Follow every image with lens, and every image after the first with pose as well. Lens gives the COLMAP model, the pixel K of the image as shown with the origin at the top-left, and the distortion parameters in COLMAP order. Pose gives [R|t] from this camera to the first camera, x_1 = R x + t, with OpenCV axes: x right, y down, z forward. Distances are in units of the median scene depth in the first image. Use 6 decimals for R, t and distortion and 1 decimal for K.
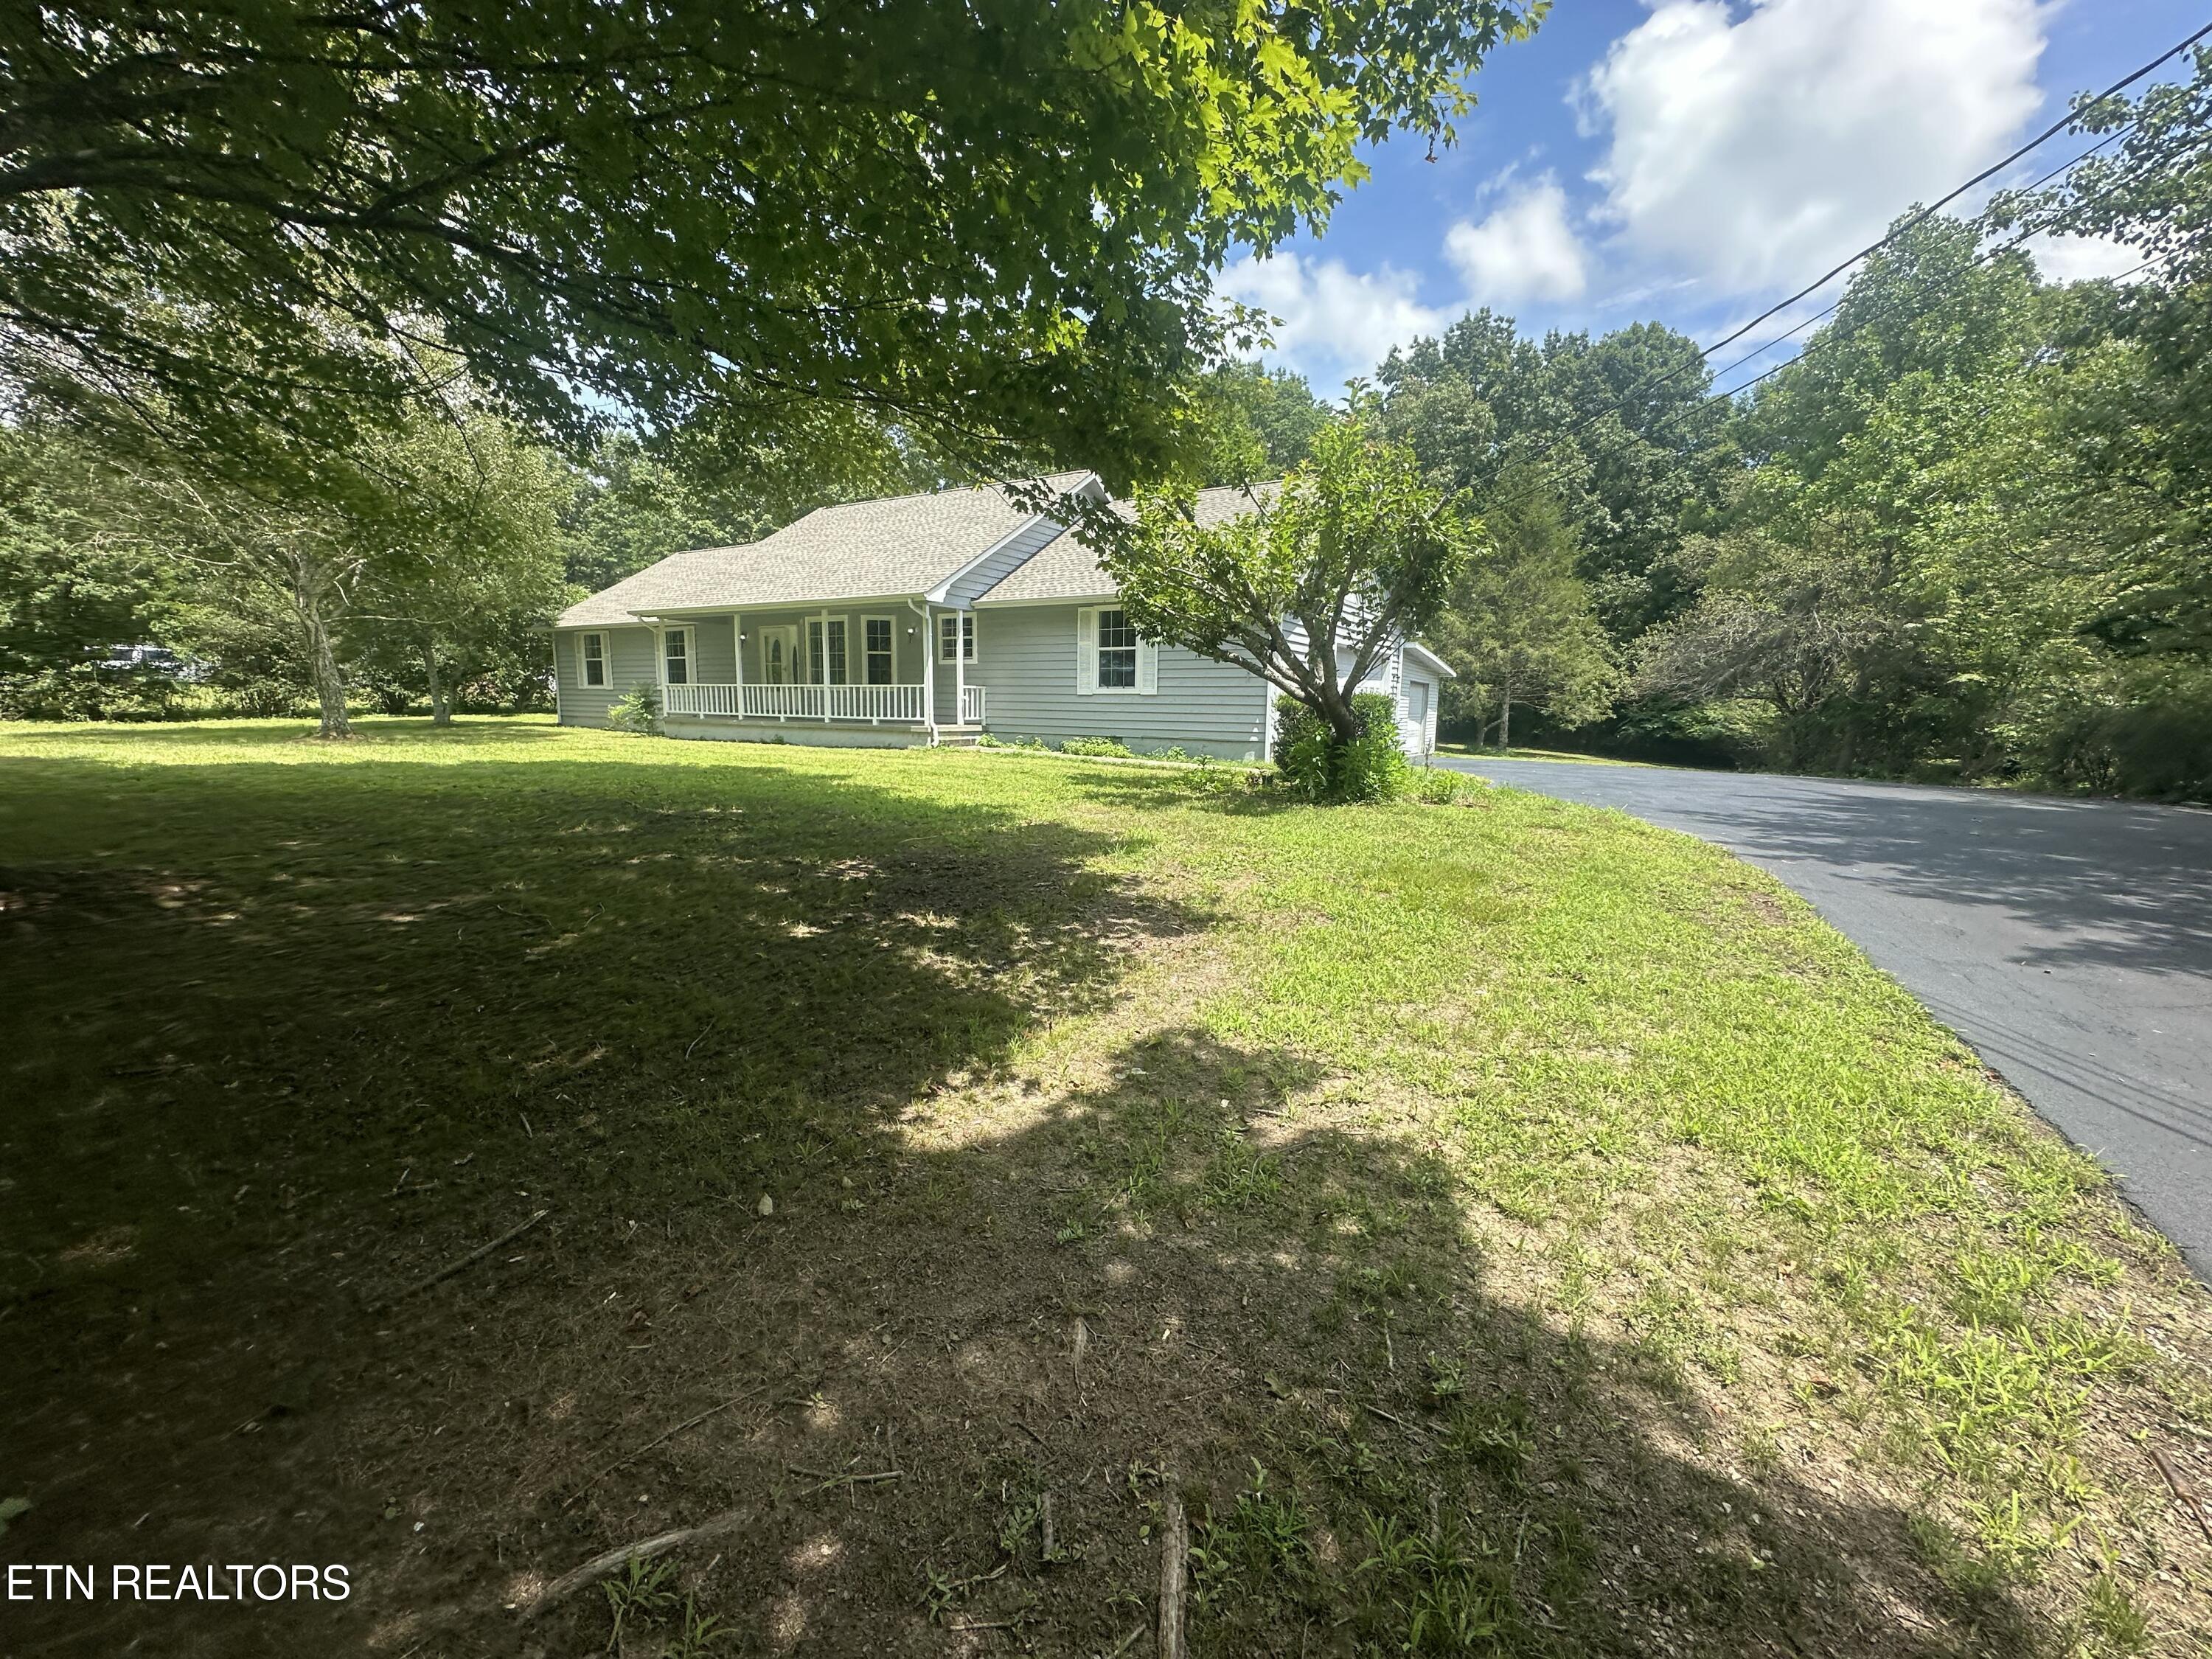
lens RADIAL K [[881.4, 0, 1098.8], [0, 881.4, 830.5], [0, 0, 1]] dist [-0.000907, 0.000099]
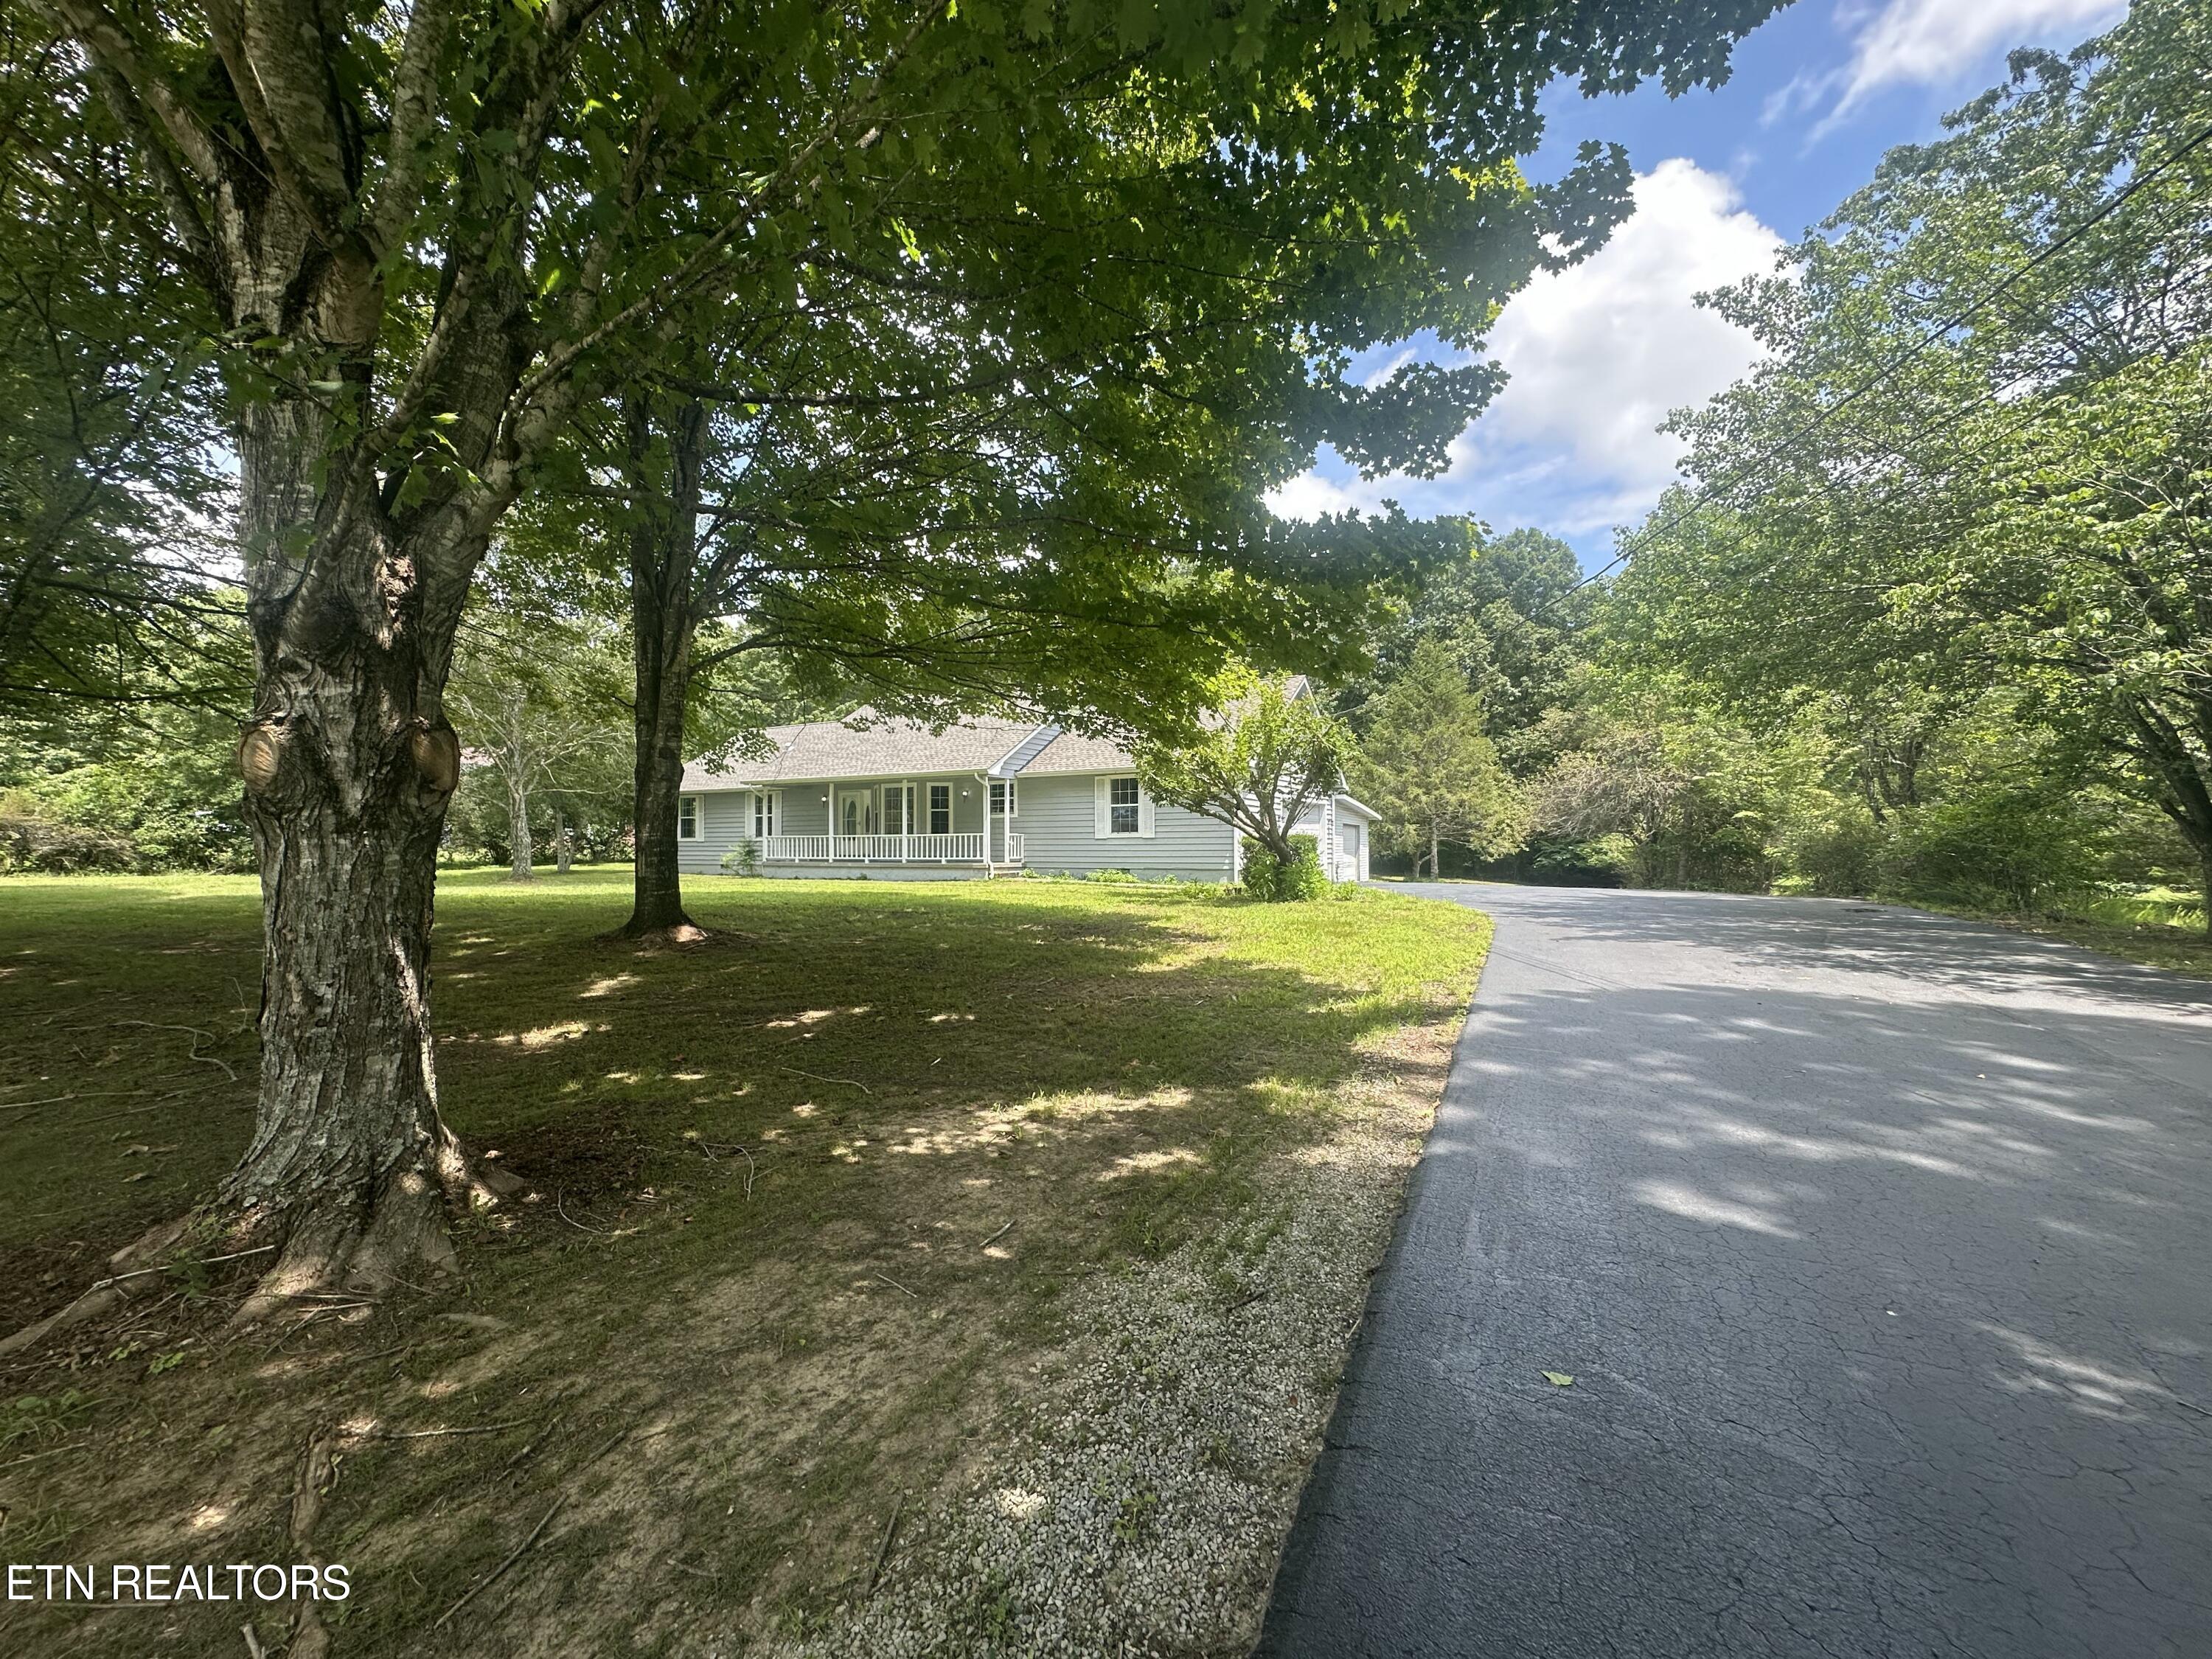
lens RADIAL K [[883.4, 0, 1103.8], [0, 883.4, 832.4], [0, 0, 1]] dist [-0.006904, 0.000797]
pose [[0.998826, -0.017266, 0.045270, -0.065783], [0.024270, 0.986974, -0.159037, 0.048354], [-0.041934, 0.159949, 0.986234, -0.313886]]
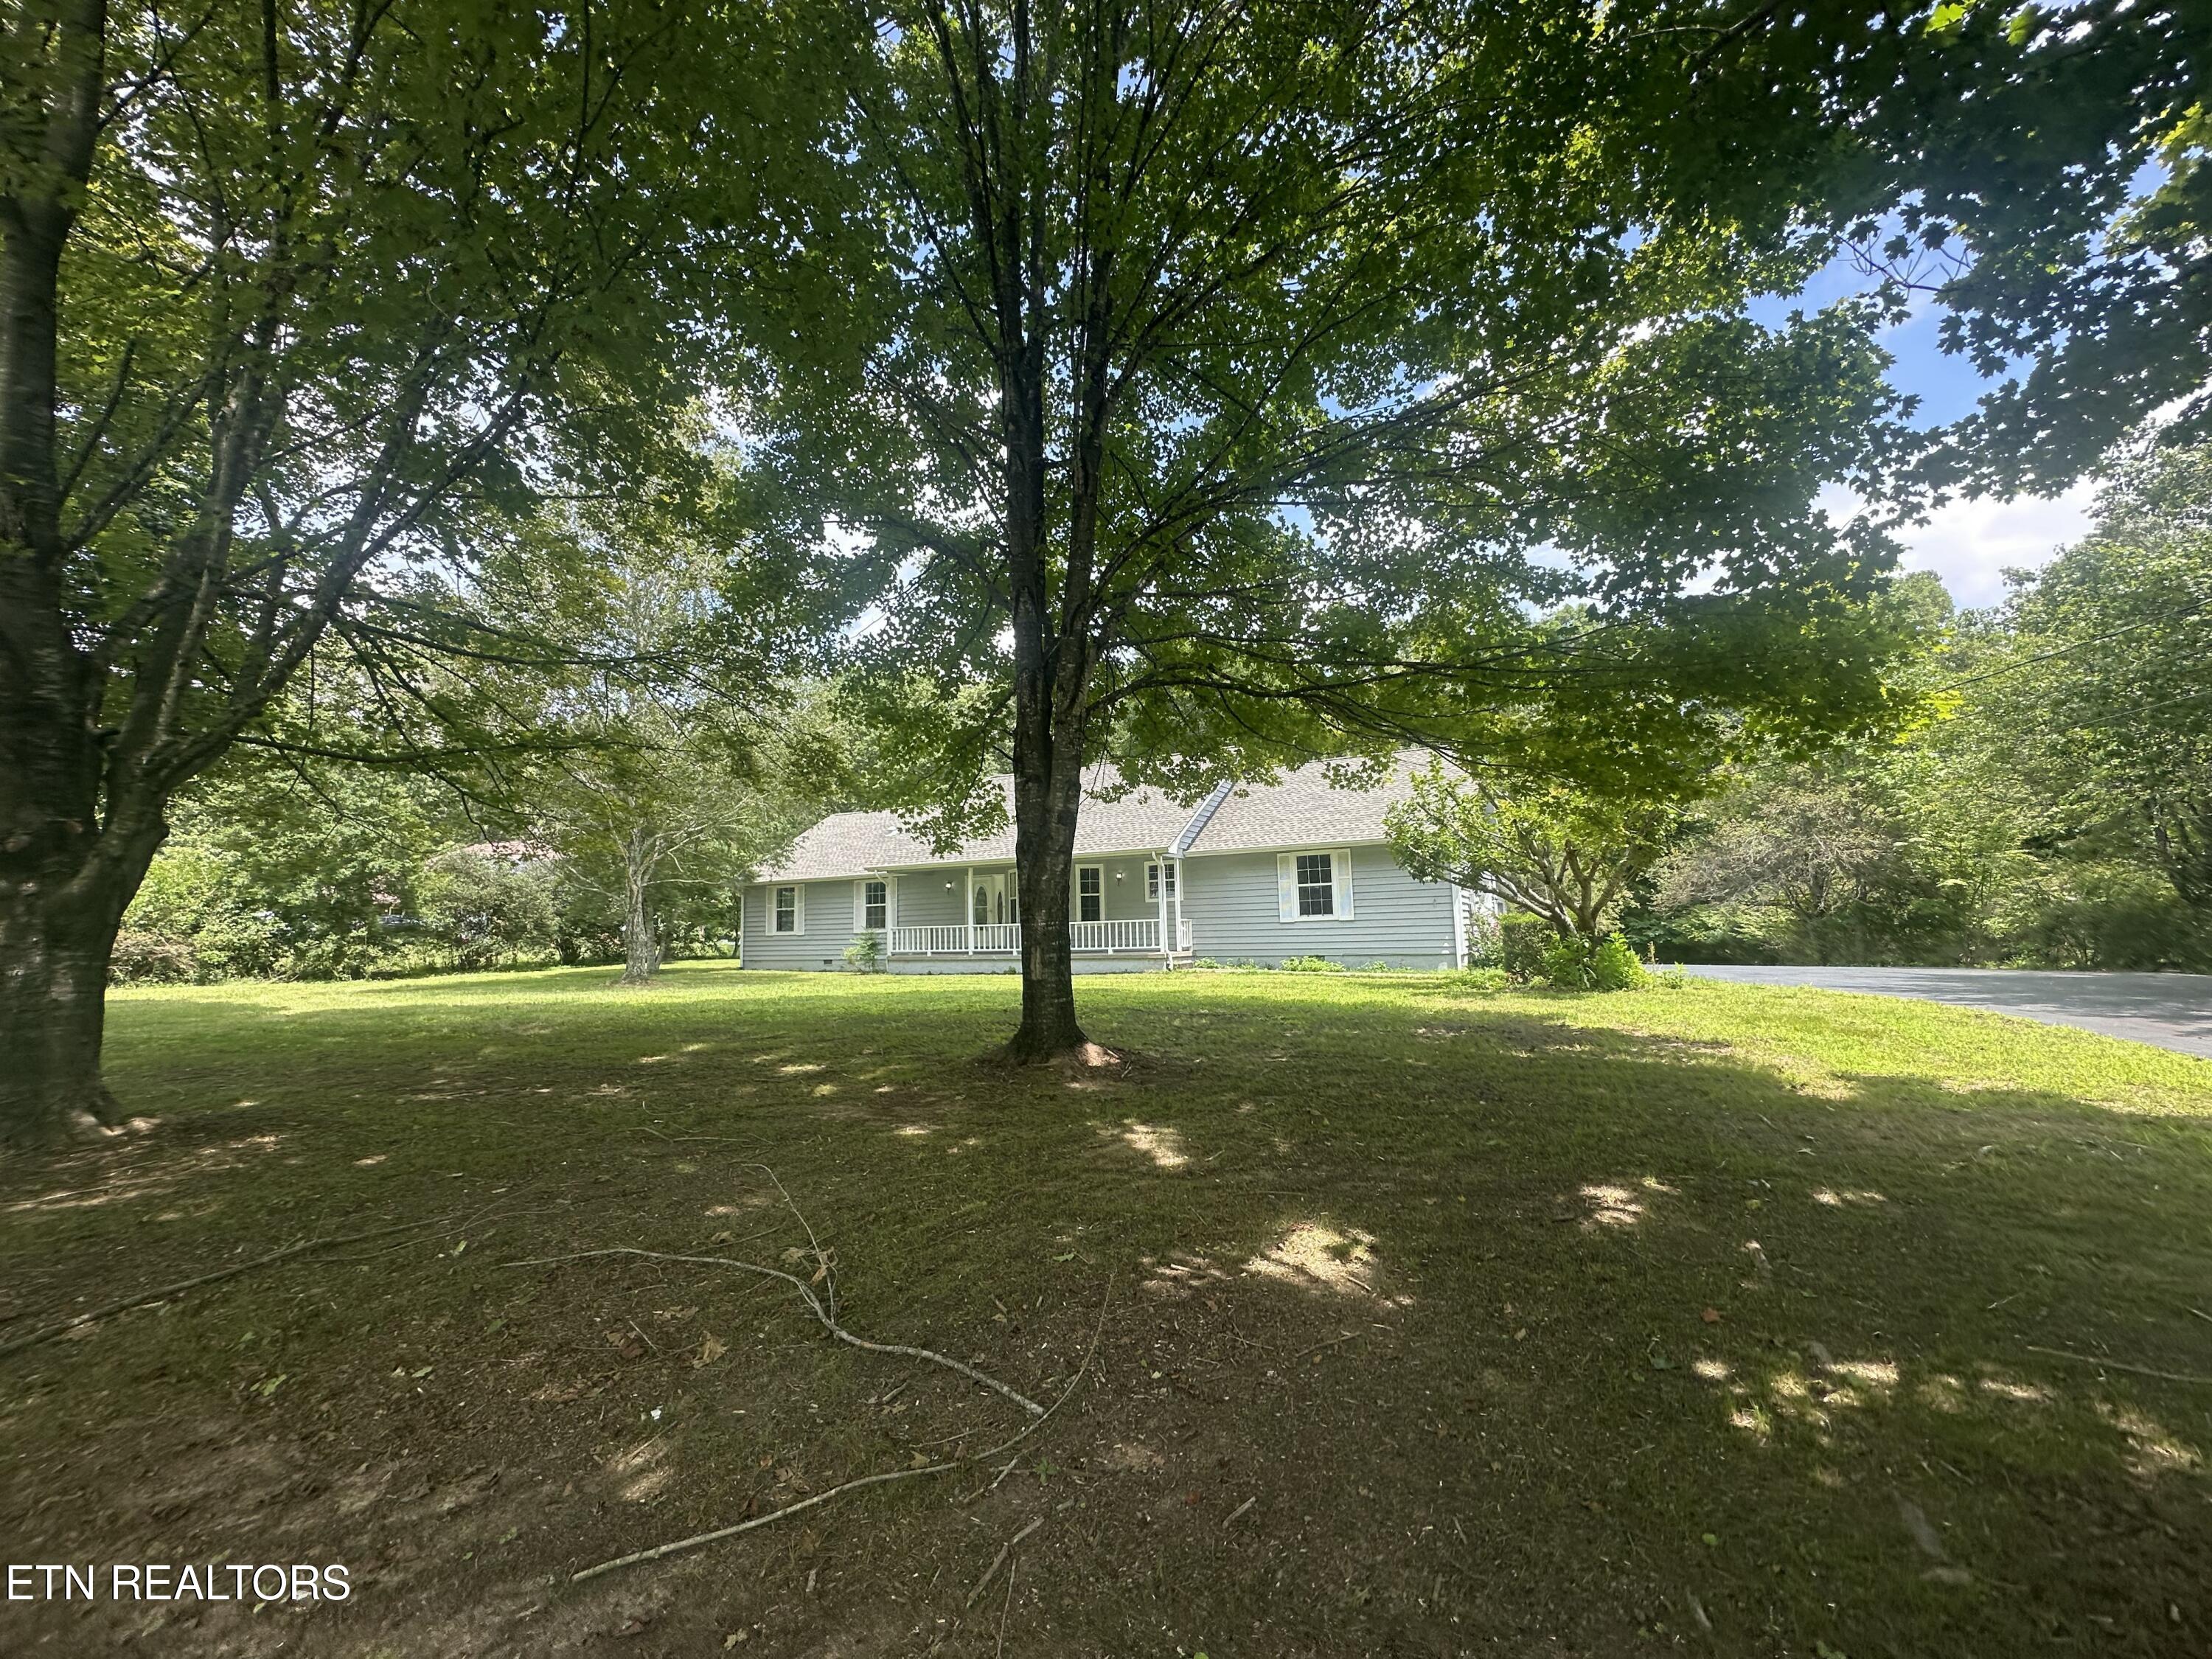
lens RADIAL K [[881.4, 0, 1098.8], [0, 881.4, 830.5], [0, 0, 1]] dist [-0.000907, 0.000099]
pose [[0.998153, -0.032139, 0.051545, -0.302695], [0.044330, 0.965556, -0.256391, 0.023005], [-0.041529, 0.258203, 0.965198, -0.186641]]
